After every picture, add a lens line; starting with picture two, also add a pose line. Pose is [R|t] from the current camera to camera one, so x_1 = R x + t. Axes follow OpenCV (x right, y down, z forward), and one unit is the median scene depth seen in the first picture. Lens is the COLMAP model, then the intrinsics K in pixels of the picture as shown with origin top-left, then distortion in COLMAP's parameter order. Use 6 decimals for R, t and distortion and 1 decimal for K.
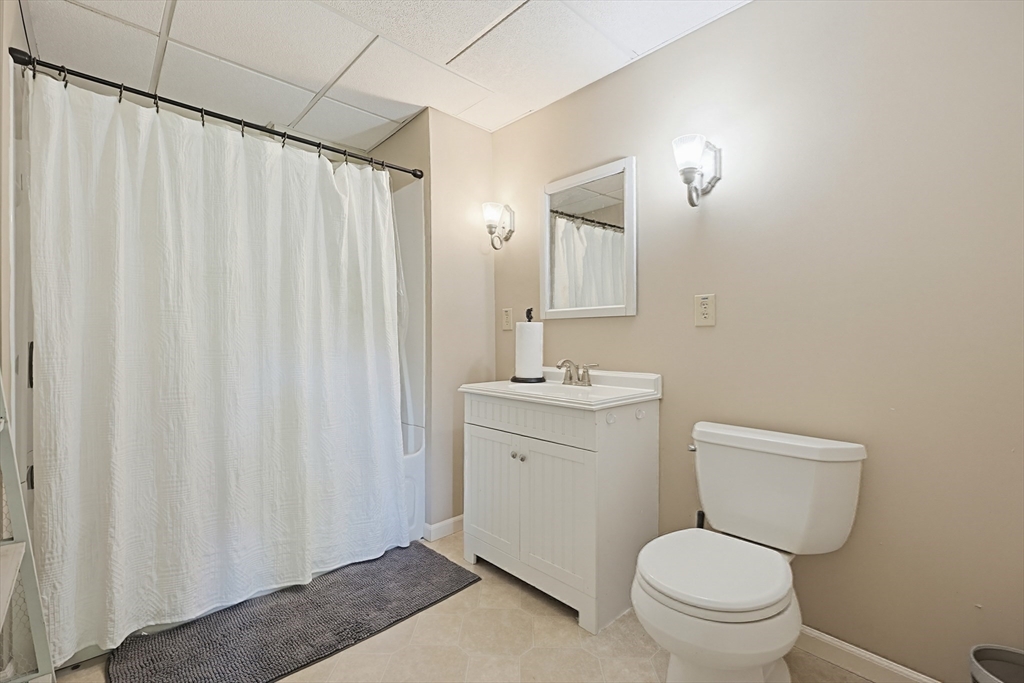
lens RADIAL K [[443.1, 0, 515.3], [0, 443.1, 337.5], [0, 0, 1]] dist [0.000411, -0.000043]
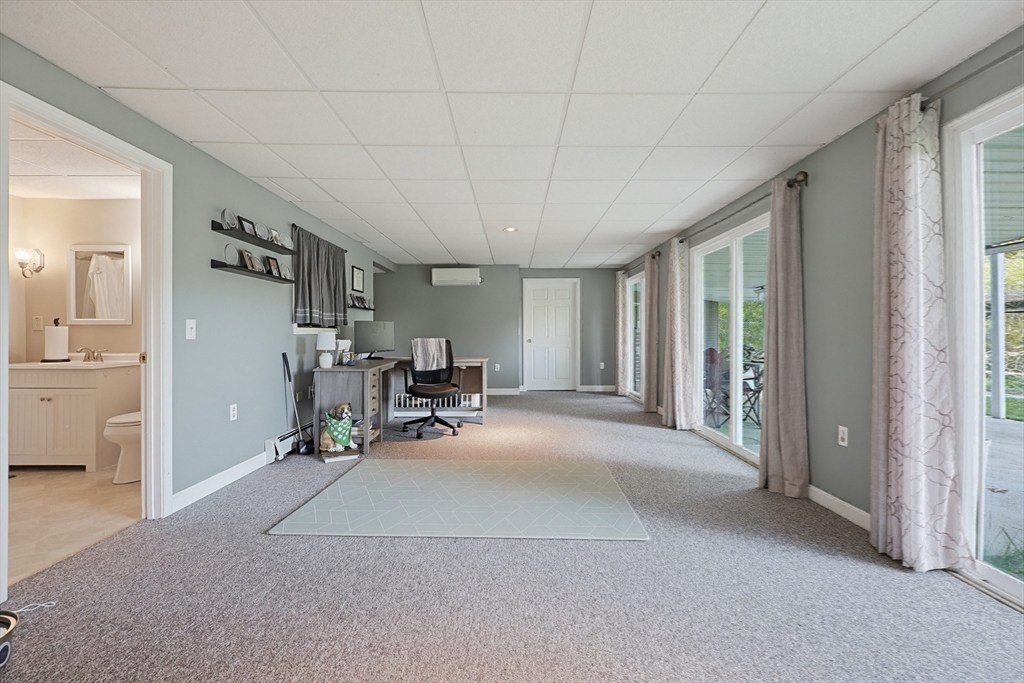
lens RADIAL K [[443.1, 0, 515.3], [0, 443.1, 337.5], [0, 0, 1]] dist [0.000411, -0.000043]
pose [[0.695113, 0.002601, 0.718896, 0.032703], [-0.006290, 0.999977, 0.002464, -0.007922], [-0.718873, -0.006235, 0.695113, -1.439134]]
